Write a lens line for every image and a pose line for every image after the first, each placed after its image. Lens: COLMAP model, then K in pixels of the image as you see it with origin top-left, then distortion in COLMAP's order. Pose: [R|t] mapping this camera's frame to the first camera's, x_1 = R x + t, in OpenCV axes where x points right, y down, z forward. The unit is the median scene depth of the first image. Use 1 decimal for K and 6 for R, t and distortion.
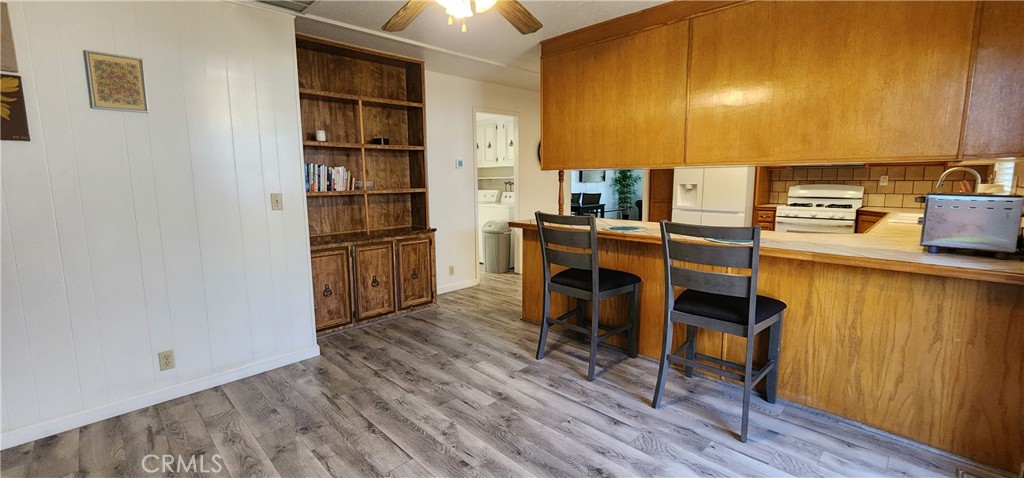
lens RADIAL K [[425.2, 0, 508.3], [0, 425.2, 230.0], [0, 0, 1]] dist [-0.001070, -0.000198]
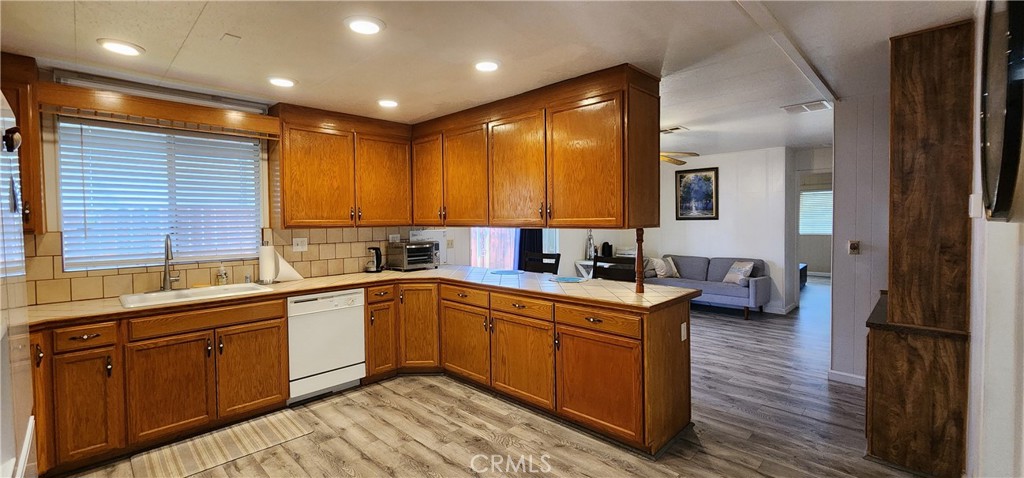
lens RADIAL K [[421.8, 0, 509.5], [0, 421.8, 229.9], [0, 0, 1]] dist [-0.000420, 0.000468]
pose [[-0.999704, 0.021402, -0.011546, 0.429179], [0.019437, 0.988567, 0.149524, -0.296543], [0.014614, 0.149255, -0.988691, 2.033427]]
